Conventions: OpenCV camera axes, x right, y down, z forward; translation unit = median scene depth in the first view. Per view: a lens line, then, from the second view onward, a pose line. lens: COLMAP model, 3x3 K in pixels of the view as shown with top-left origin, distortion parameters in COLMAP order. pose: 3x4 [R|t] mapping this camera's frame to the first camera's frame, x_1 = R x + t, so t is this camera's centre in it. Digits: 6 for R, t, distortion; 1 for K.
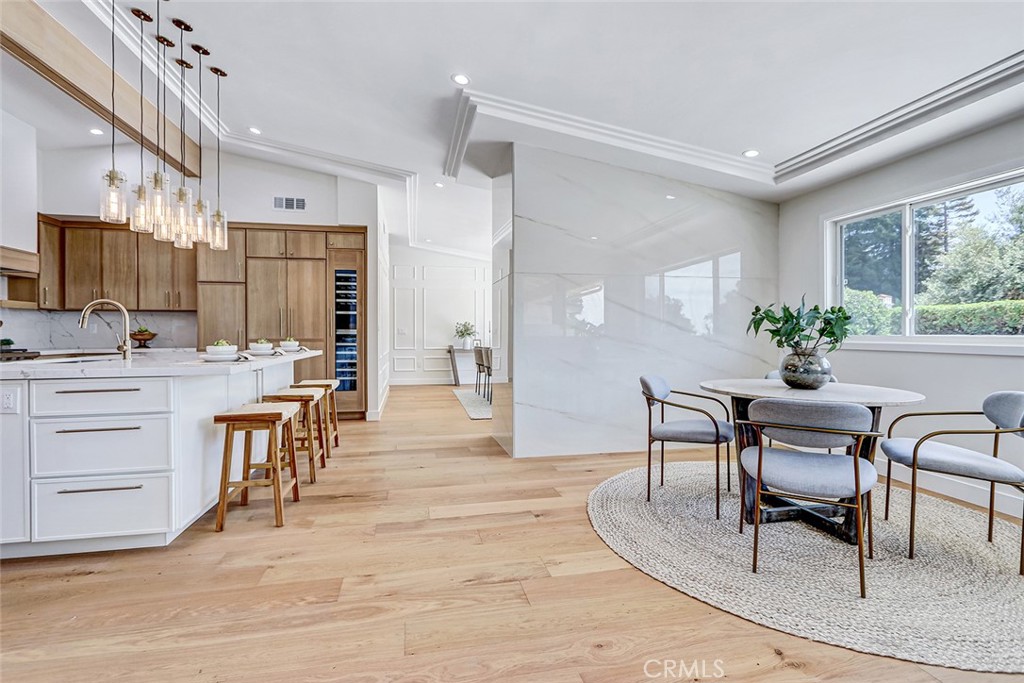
lens RADIAL K [[467.5, 0, 503.3], [0, 467.5, 335.6], [0, 0, 1]] dist [-0.001042, -0.000932]
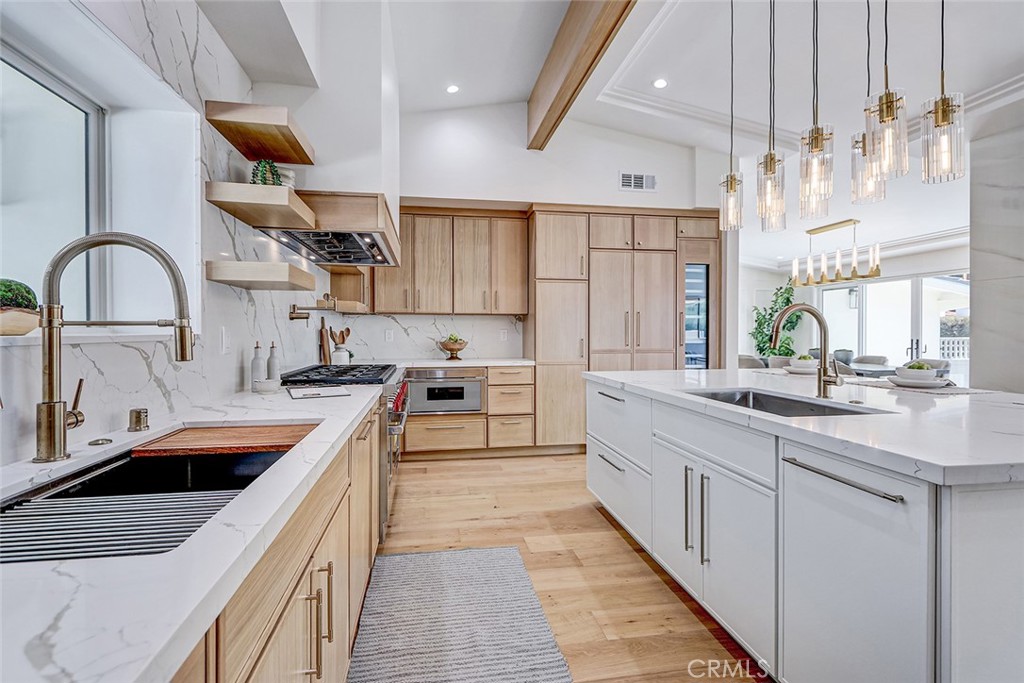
lens RADIAL K [[467.5, 0, 503.3], [0, 467.5, 335.6], [0, 0, 1]] dist [-0.001042, -0.000932]
pose [[0.998792, 0.003514, -0.049022, -0.653697], [-0.003356, 0.999989, 0.003304, -0.018940], [0.049033, -0.003135, 0.998792, 0.184157]]
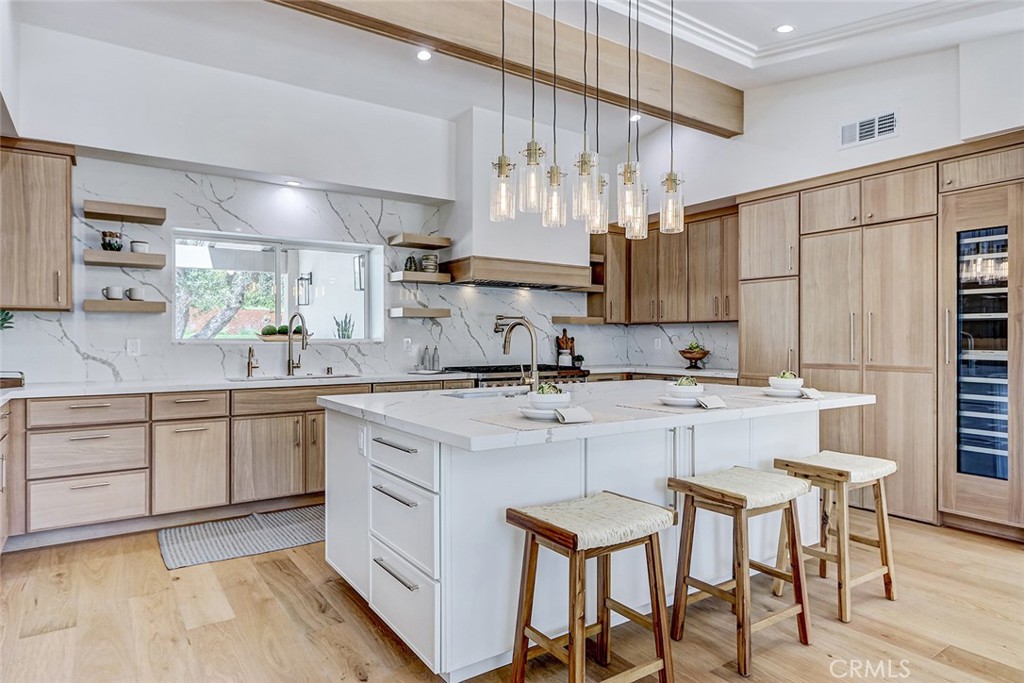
lens RADIAL K [[592.0, 0, 507.4], [0, 592.0, 338.8], [0, 0, 1]] dist [-0.000252, 0.000576]
pose [[0.386445, 0.001368, -0.922311, 0.044011], [-0.005457, 0.999985, -0.000803, -0.022682], [0.922296, 0.005344, 0.386447, 0.314612]]
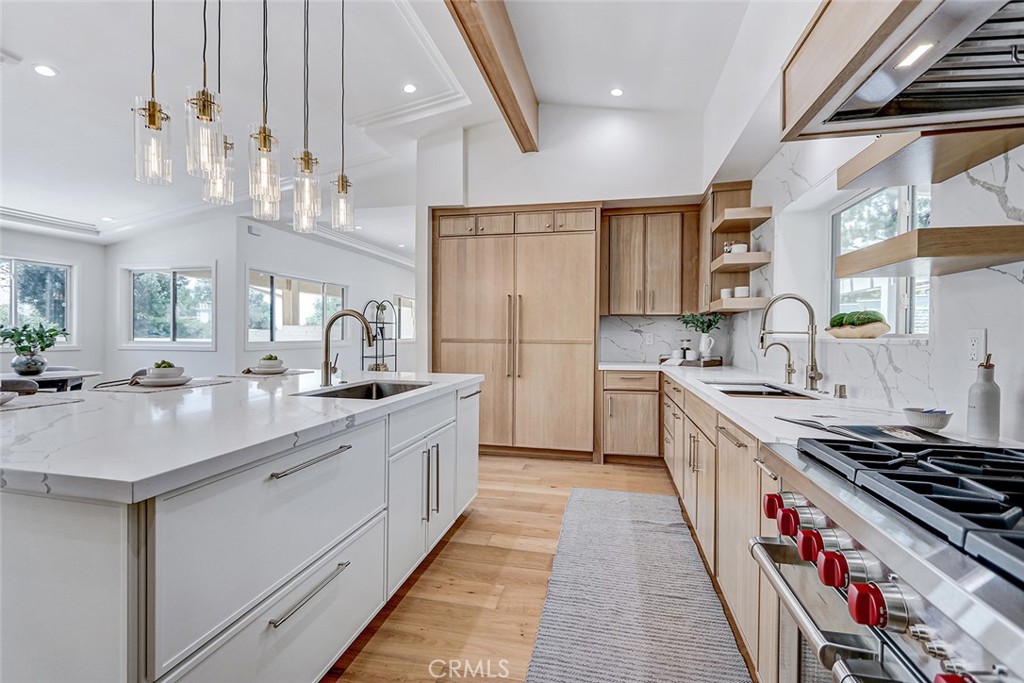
lens RADIAL K [[467.9, 0, 507.6], [0, 467.9, 340.3], [0, 0, 1]] dist [-0.003051, -0.000757]
pose [[-0.910086, -0.010126, 0.414296, -0.758984], [-0.003386, 0.999850, 0.016999, -0.021844], [-0.414405, 0.014068, -0.909984, 0.857837]]
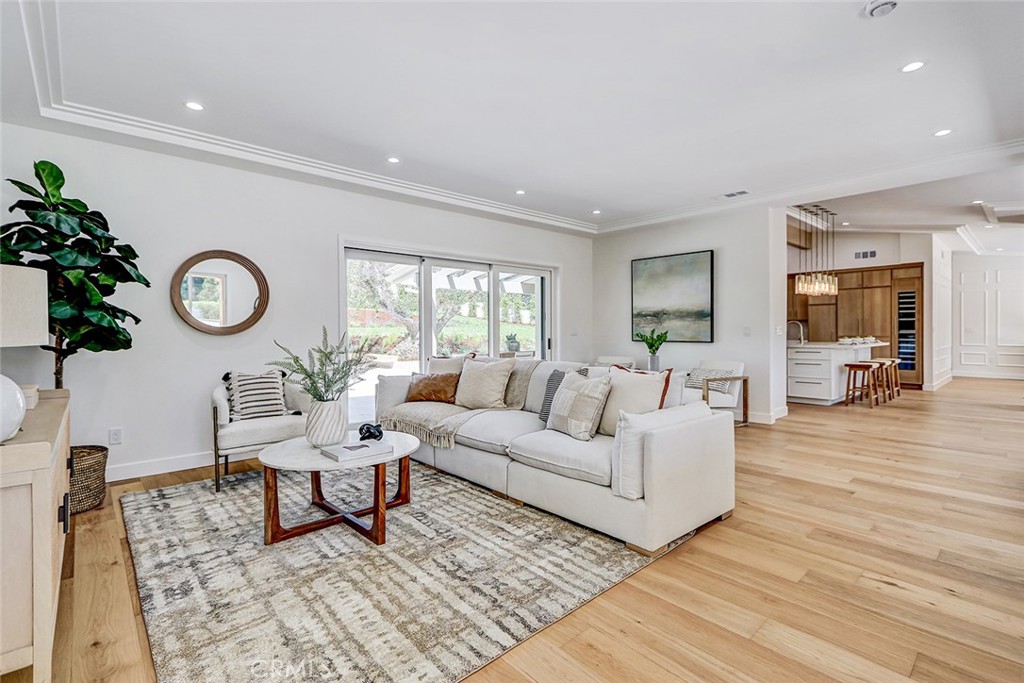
lens RADIAL K [[471.6, 0, 508.0], [0, 471.6, 336.3], [0, 0, 1]] dist [-0.000609, -0.001110]
pose [[0.508788, 0.005676, -0.860873, 0.348032], [0.001576, 0.999970, 0.007525, -0.006765], [0.860891, -0.005185, 0.508764, -0.965628]]
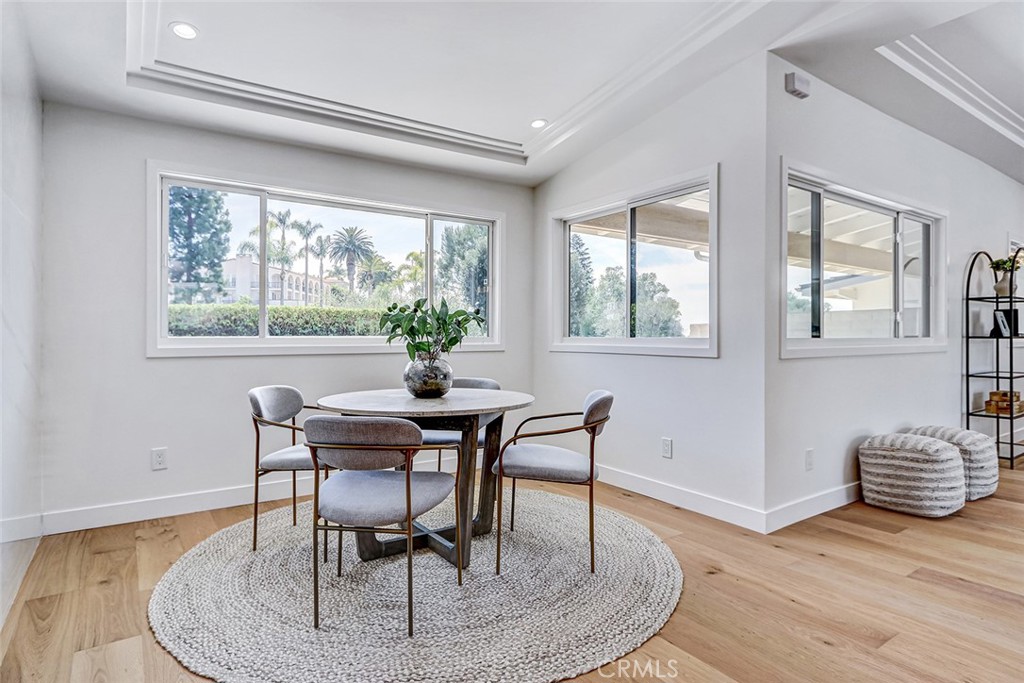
lens RADIAL K [[551.6, 0, 512.0], [0, 551.6, 341.5], [0, 0, 1]] dist [0.001825, 0.000408]
pose [[-0.398387, -0.009813, 0.917165, -0.177180], [0.002703, 0.999926, 0.011873, -0.002057], [-0.917213, 0.007209, -0.398331, 0.603673]]
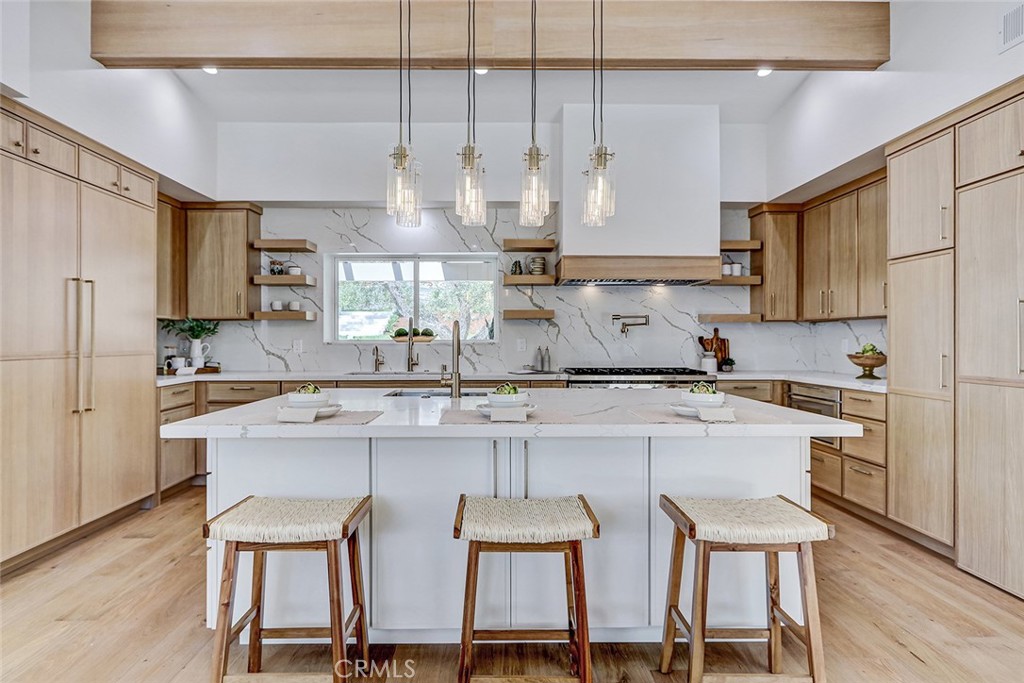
lens RADIAL K [[577.5, 0, 508.3], [0, 577.5, 338.4], [0, 0, 1]] dist [-0.002989, -0.000212]
pose [[-0.177453, 0.001047, -0.984129, 0.059896], [-0.003578, 0.999992, 0.001709, -0.025985], [0.984123, 0.003825, -0.177448, 0.677375]]
